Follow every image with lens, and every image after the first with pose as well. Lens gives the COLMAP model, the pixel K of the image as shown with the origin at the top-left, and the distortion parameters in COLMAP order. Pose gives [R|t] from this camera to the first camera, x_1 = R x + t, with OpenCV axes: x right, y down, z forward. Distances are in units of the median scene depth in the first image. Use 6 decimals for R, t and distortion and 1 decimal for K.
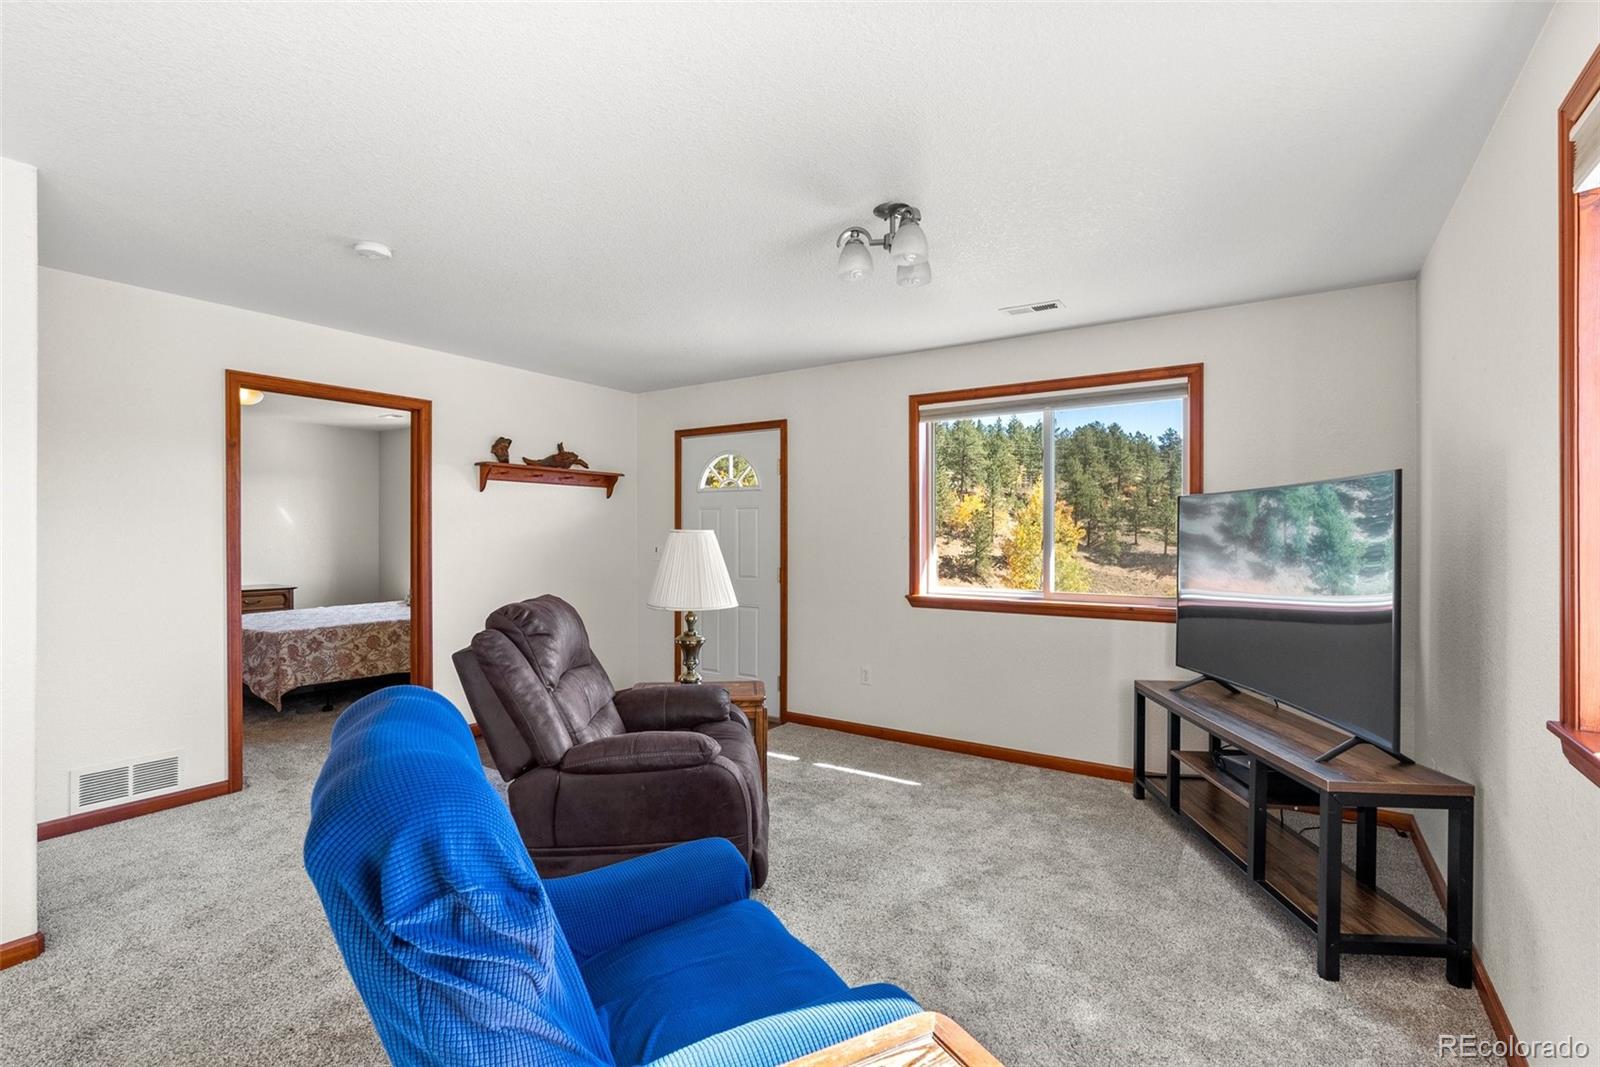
lens RADIAL K [[736.1, 0, 790.4], [0, 736.1, 544.2], [0, 0, 1]] dist [-0.010122, 0.006410]
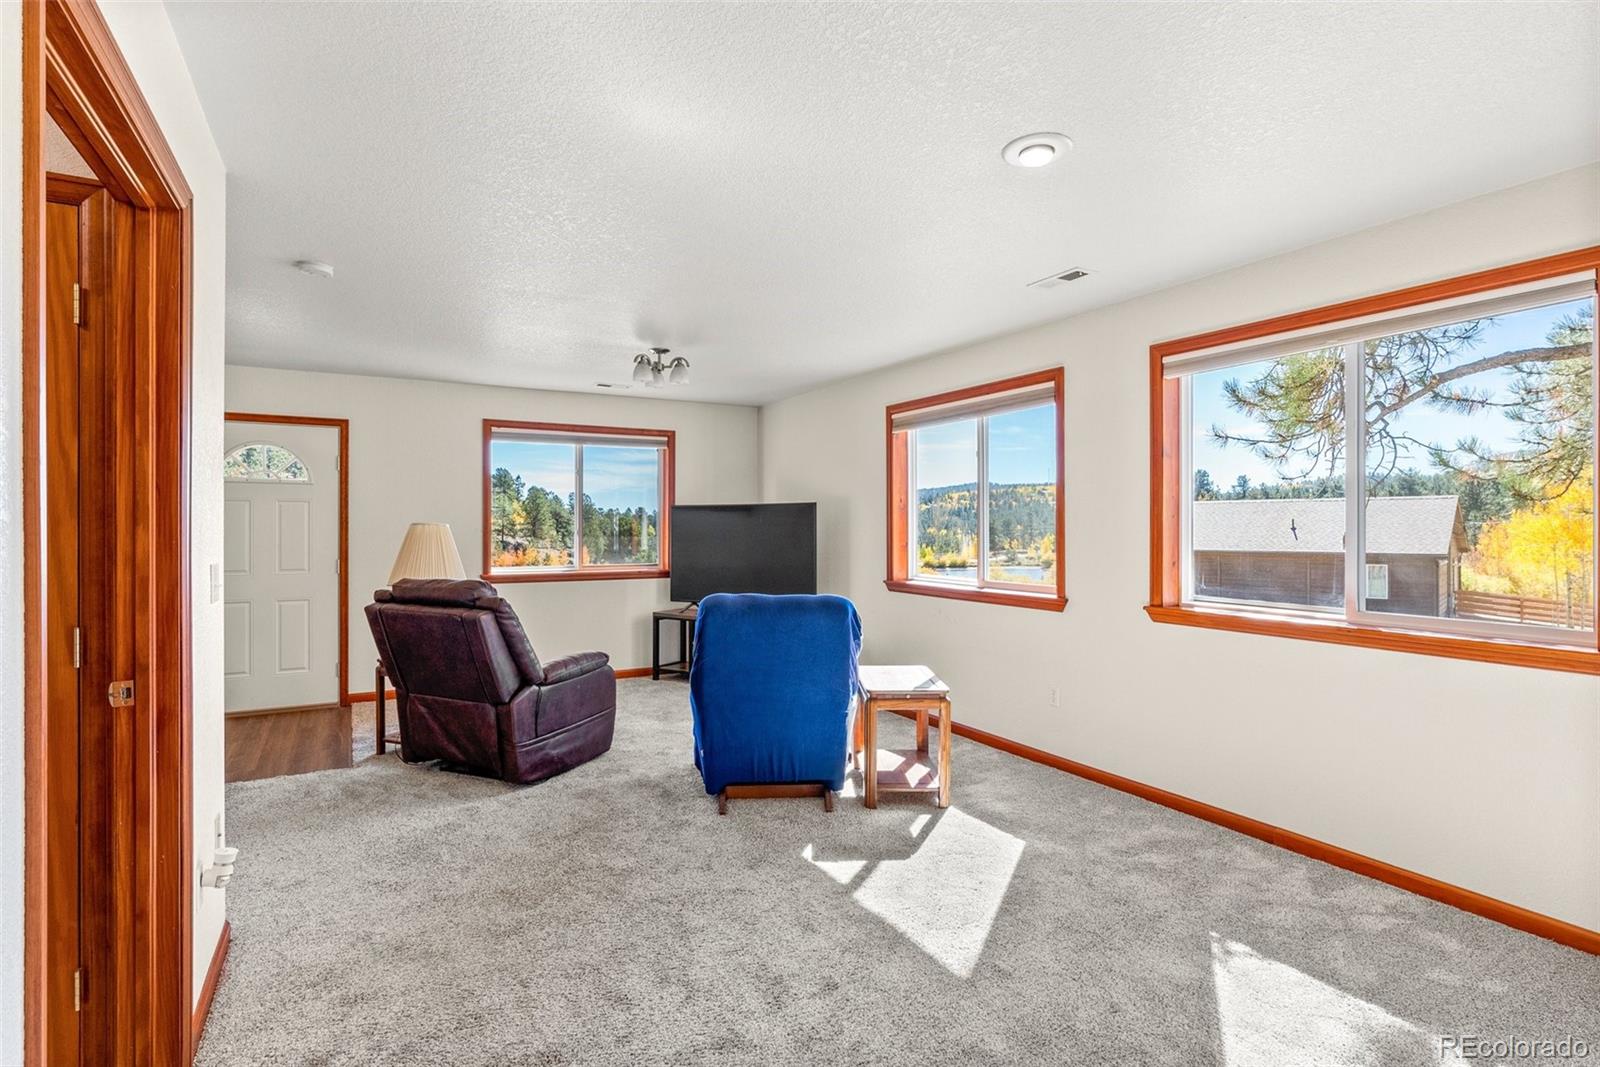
lens RADIAL K [[787.4, 0, 797.6], [0, 787.4, 528.0], [0, 0, 1]] dist [-0.000303, 0.000026]
pose [[0.450256, -0.001621, 0.892898, -1.015063], [0.015031, 0.999870, -0.005765, 0.005084], [-0.892773, 0.016016, 0.450222, -0.127186]]
